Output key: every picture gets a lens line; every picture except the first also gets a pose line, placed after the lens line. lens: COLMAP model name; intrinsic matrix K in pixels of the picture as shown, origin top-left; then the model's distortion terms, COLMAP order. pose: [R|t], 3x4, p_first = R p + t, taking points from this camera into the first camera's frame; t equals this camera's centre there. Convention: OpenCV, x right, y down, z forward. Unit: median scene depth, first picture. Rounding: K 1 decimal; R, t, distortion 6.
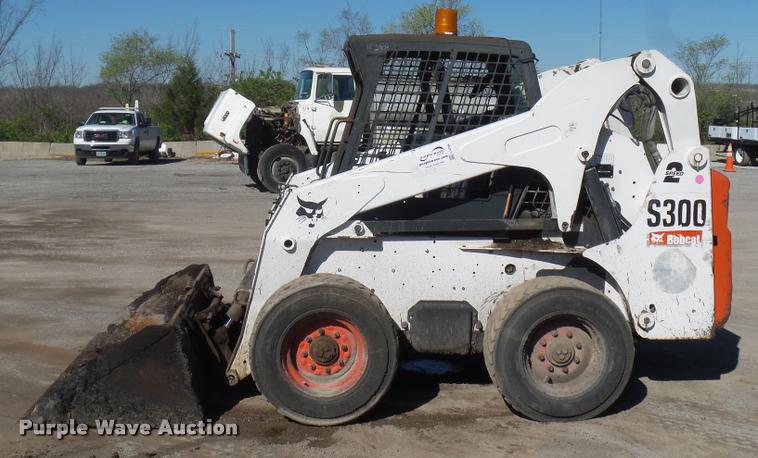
lens RADIAL K [[1003.3, 0, 379.0], [0, 1003.3, 229.0], [0, 0, 1]] dist [-0.013025, -0.027919]
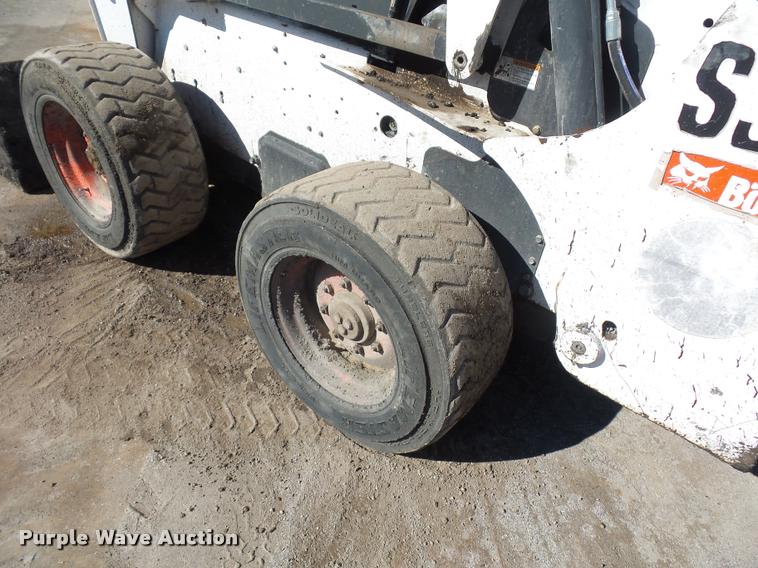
lens RADIAL K [[521.5, 0, 379.0], [0, 521.5, 284.0], [0, 0, 1]] dist [0.002961, -0.004060]
pose [[0.717745, 0.469713, -0.514016, 0.308727], [-0.172569, 0.835169, 0.522220, -0.031991], [0.674583, -0.286117, 0.680496, 0.805043]]
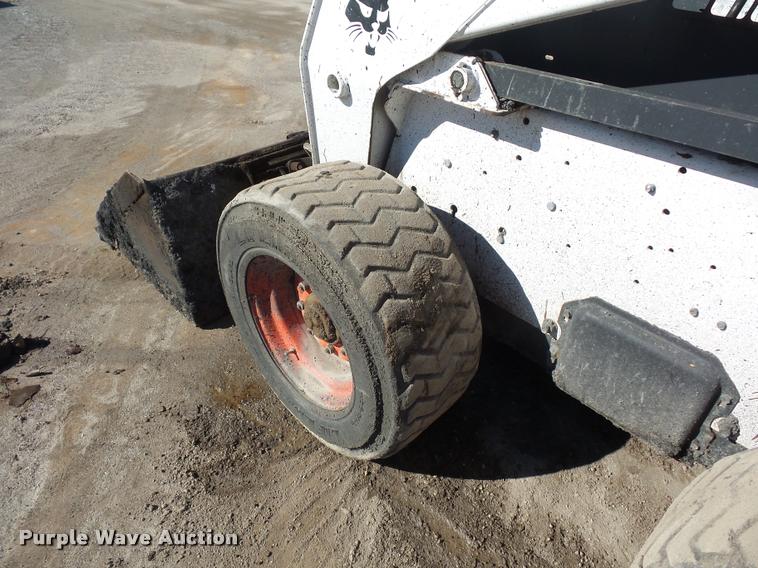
lens RADIAL K [[521.5, 0, 379.0], [0, 521.5, 284.0], [0, 0, 1]] dist [0.002961, -0.004060]
pose [[0.631389, 0.459419, -0.624726, 0.116429], [-0.103329, 0.848272, 0.519382, -0.033849], [0.768551, -0.263380, 0.583061, 0.822364]]
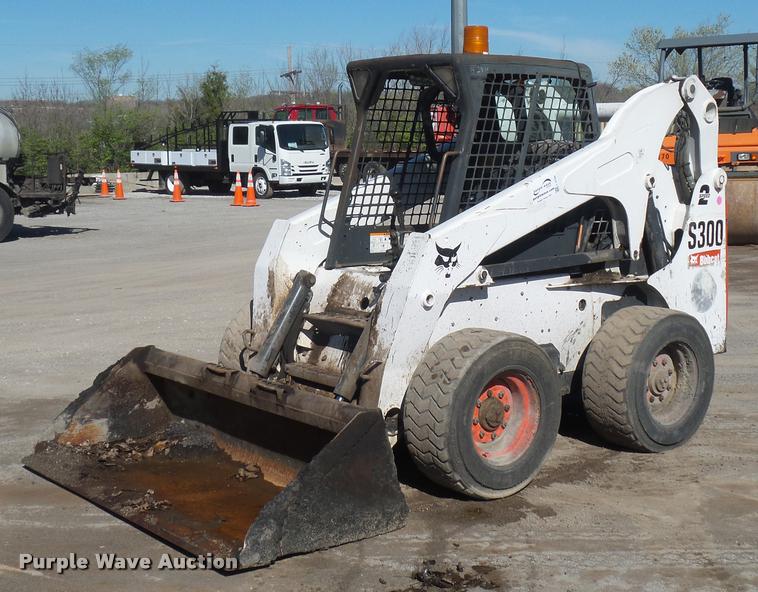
lens RADIAL K [[1192.3, 0, 378.9], [0, 1192.3, 324.8], [0, 0, 1]] dist [0.001201, 0.004888]
pose [[0.817456, -0.109071, 0.565569, -0.683700], [0.085434, 0.994006, 0.068212, -0.035639], [-0.569619, -0.007441, 0.821875, 0.180241]]
